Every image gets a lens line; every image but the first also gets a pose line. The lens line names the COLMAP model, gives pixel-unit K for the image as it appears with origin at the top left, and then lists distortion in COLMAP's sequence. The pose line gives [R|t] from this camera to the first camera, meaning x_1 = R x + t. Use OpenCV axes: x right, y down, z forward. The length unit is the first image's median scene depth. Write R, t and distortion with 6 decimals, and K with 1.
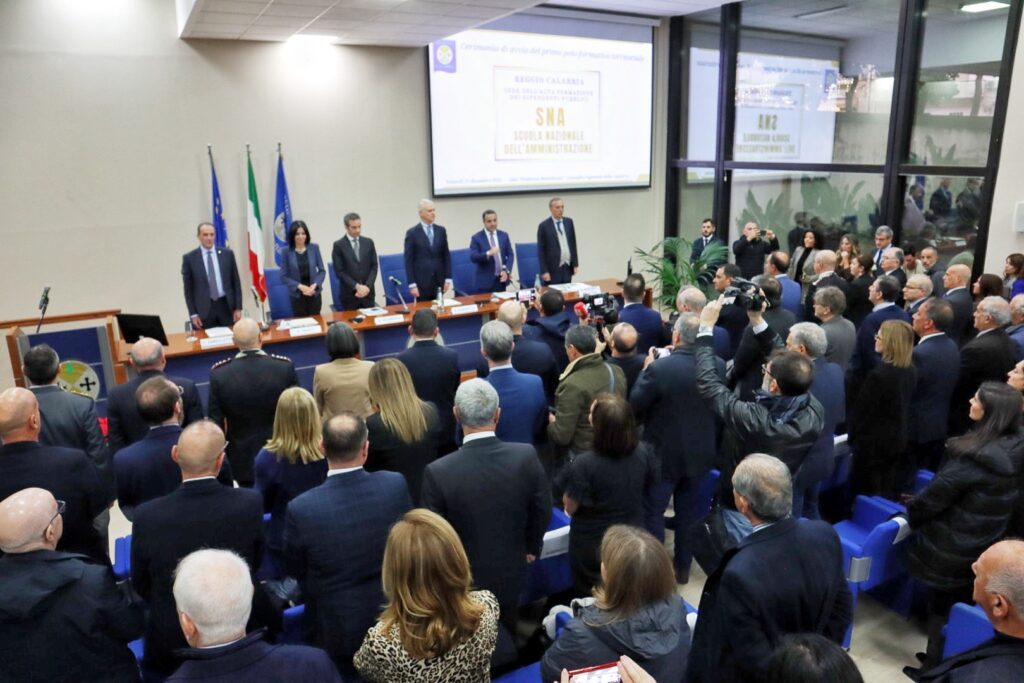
lens RADIAL K [[718.8, 0, 510.8], [0, 718.8, 345.0], [0, 0, 1]] dist [-0.122727, 0.070879]
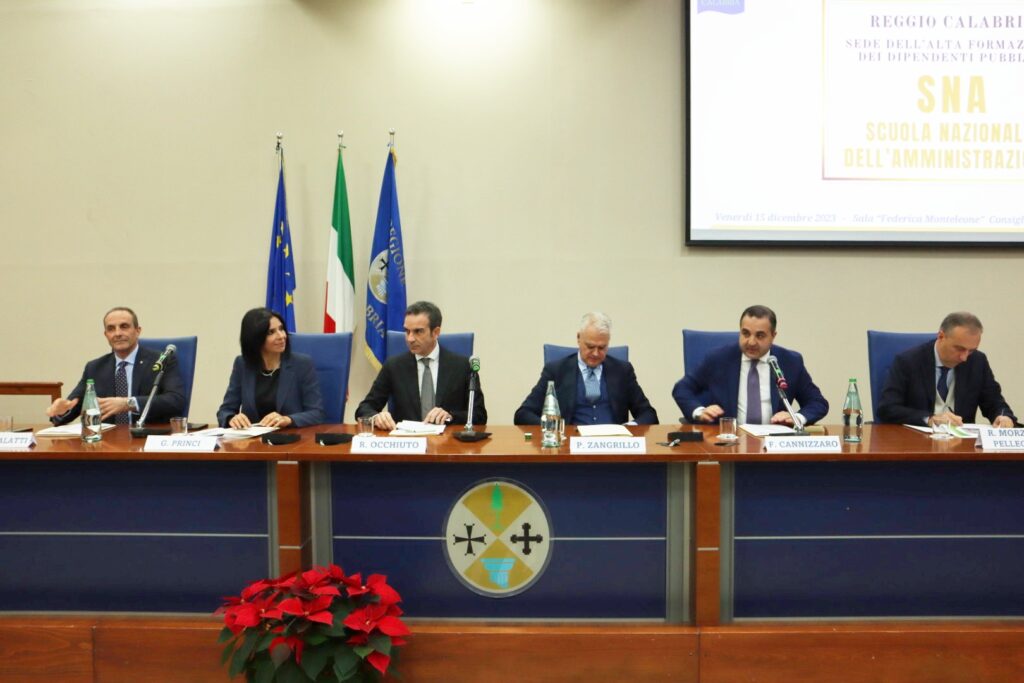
lens RADIAL K [[790.0, 0, 505.7], [0, 790.0, 343.3], [0, 0, 1]] dist [-0.089817, 0.065545]
pose [[0.864910, 0.036408, -0.500605, 0.062651], [-0.146749, 0.972128, -0.182842, -0.013943], [0.479995, 0.231605, 0.846147, 0.453226]]
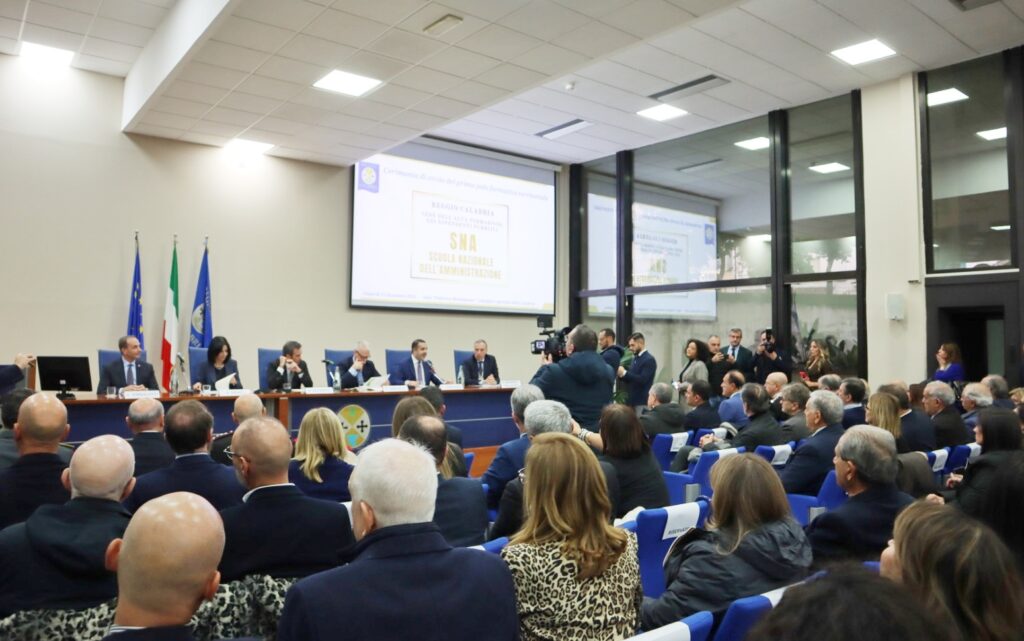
lens RADIAL K [[759.5, 0, 507.8], [0, 759.5, 305.7], [0, 0, 1]] dist [-0.116030, 0.014788]
pose [[0.985782, 0.036382, 0.164041, -0.061301], [0.017623, 0.948506, -0.316268, 0.128014], [-0.167101, 0.314662, 0.934380, -0.035287]]
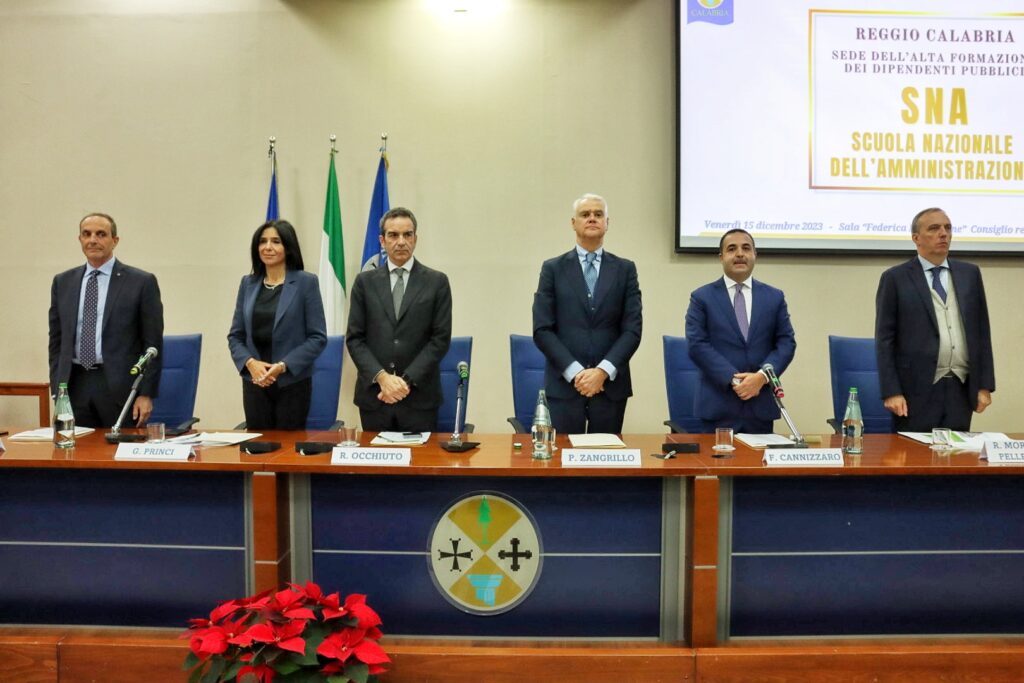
lens RADIAL K [[739.7, 0, 504.1], [0, 739.7, 335.3], [0, 0, 1]] dist [-0.082349, 0.040780]
pose [[0.869783, 0.035693, -0.492141, 0.047625], [-0.151627, 0.968457, -0.197739, -0.021168], [0.469559, 0.246612, 0.847760, 0.479534]]
